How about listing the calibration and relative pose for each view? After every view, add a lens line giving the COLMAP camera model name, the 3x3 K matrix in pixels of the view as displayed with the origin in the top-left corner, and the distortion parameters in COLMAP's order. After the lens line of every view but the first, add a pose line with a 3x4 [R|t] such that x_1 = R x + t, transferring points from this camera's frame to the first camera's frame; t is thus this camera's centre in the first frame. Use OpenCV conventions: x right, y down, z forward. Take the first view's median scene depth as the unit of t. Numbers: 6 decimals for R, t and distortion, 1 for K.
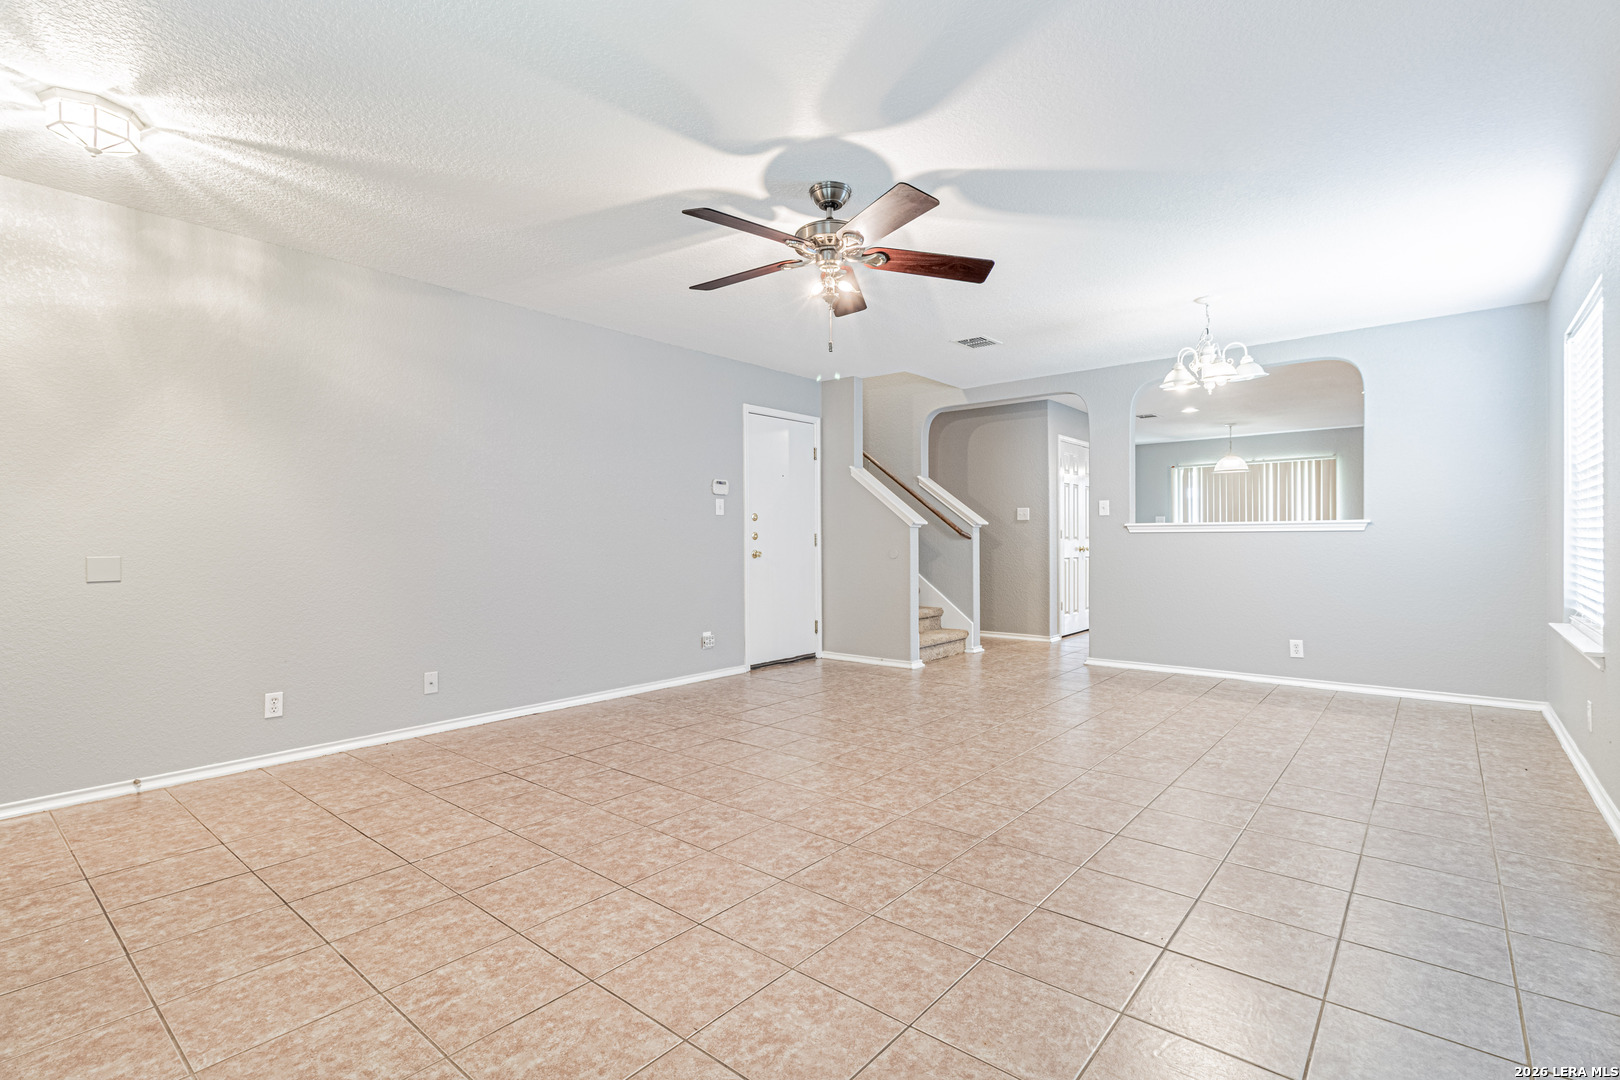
lens RADIAL K [[756.4, 0, 804.2], [0, 756.4, 545.5], [0, 0, 1]] dist [0.008145, 0.000824]
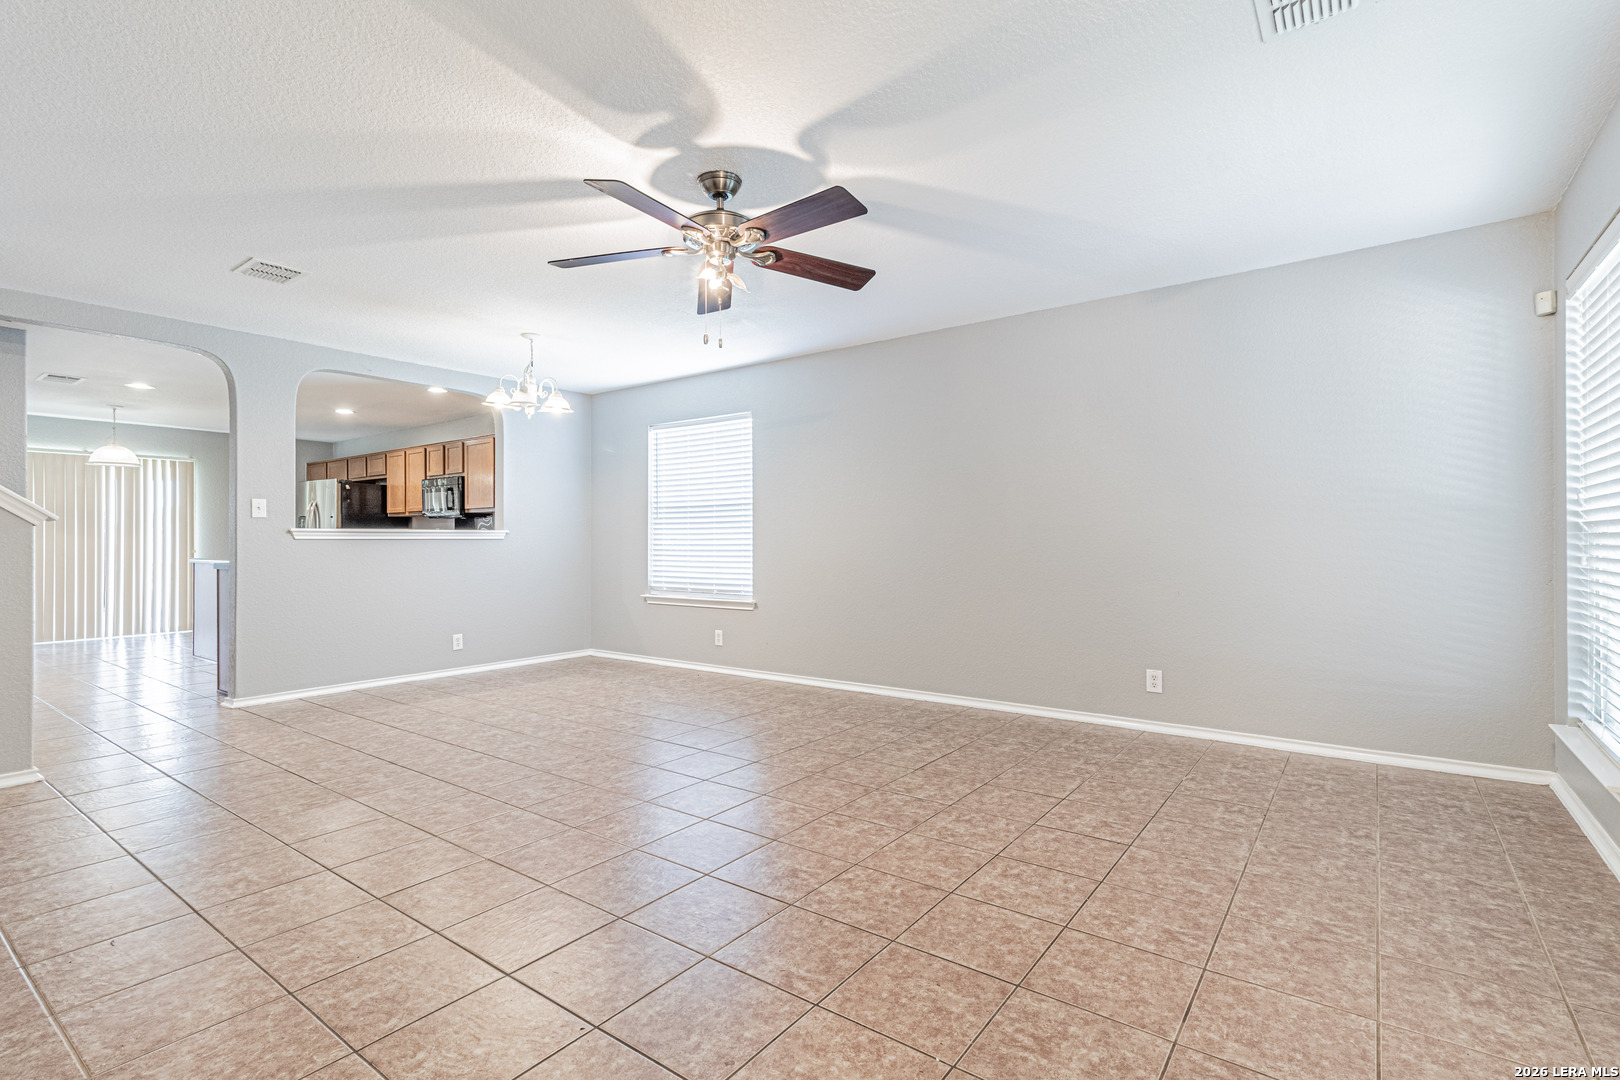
lens RADIAL K [[756.4, 0, 825.8], [0, 756.4, 538.2], [0, 0, 1]] dist [0.008145, 0.000824]
pose [[-0.074639, 0.008757, 0.997172, -1.127801], [0.014362, 0.999867, -0.007706, -0.006204], [-0.997107, 0.013746, -0.074755, 1.141658]]
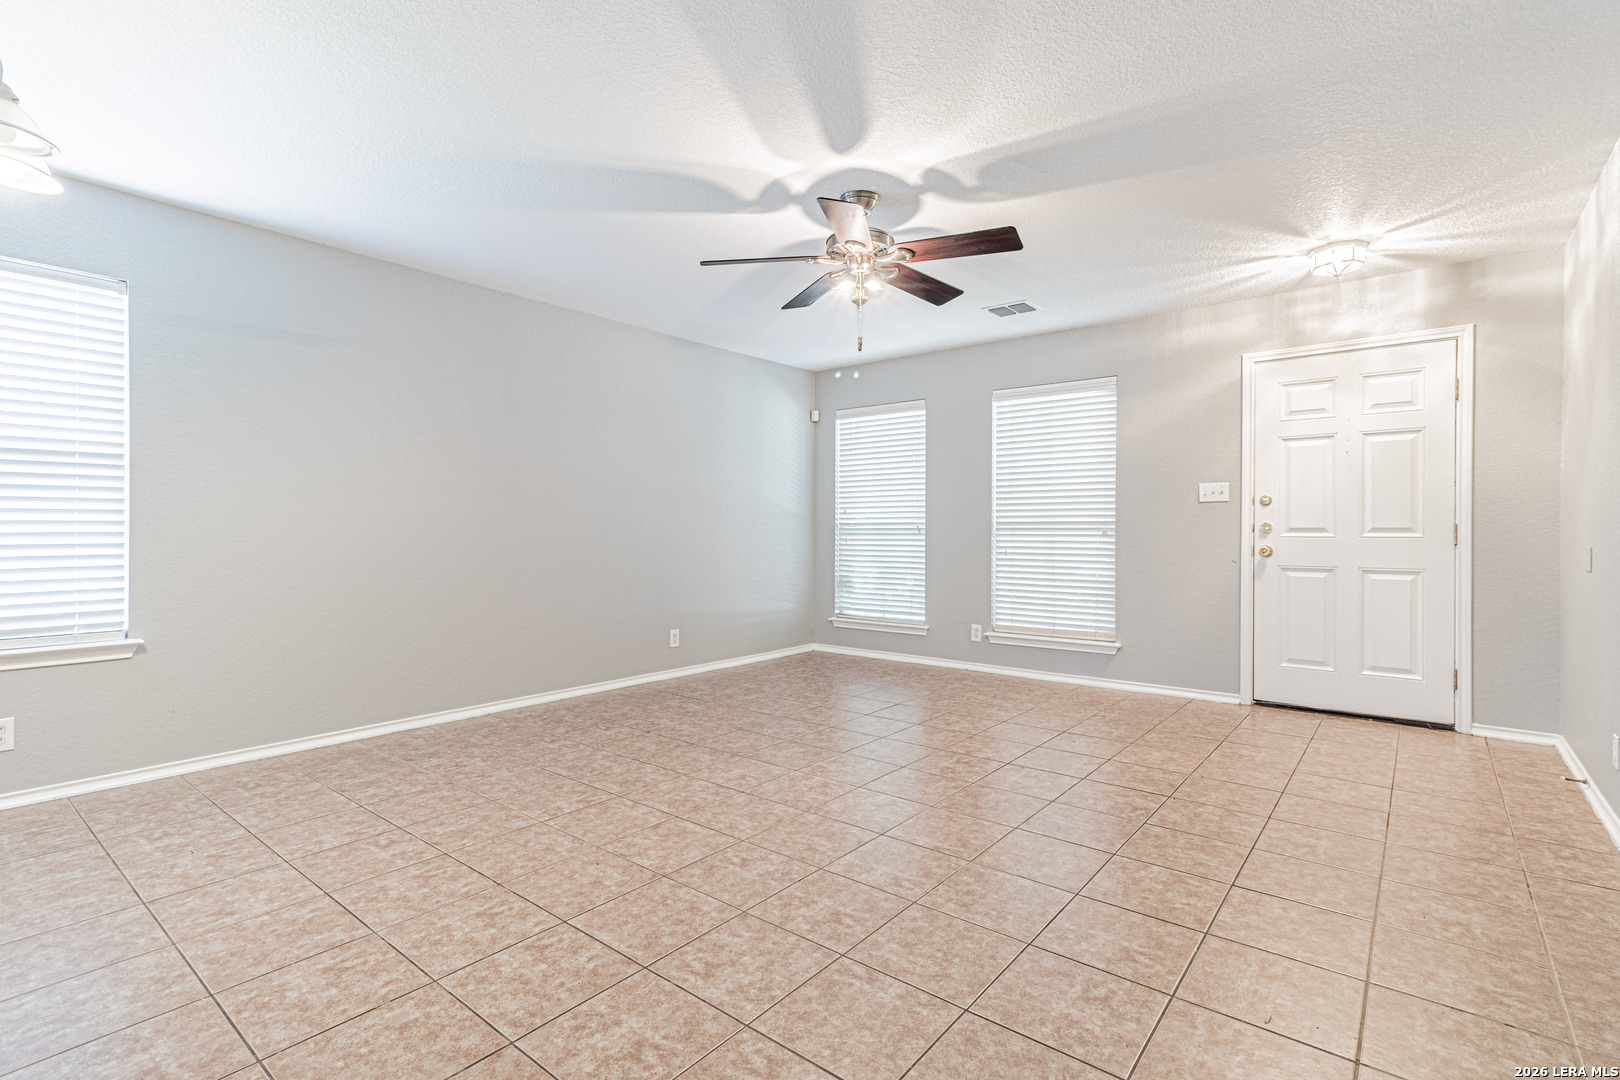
lens RADIAL K [[756.4, 0, 816.6], [0, 756.4, 534.2], [0, 0, 1]] dist [0.008145, 0.000824]
pose [[-0.999554, 0.002730, -0.029726, 0.153684], [0.002305, 0.999895, 0.014322, -0.021767], [0.029762, 0.014247, -0.999455, 2.484184]]
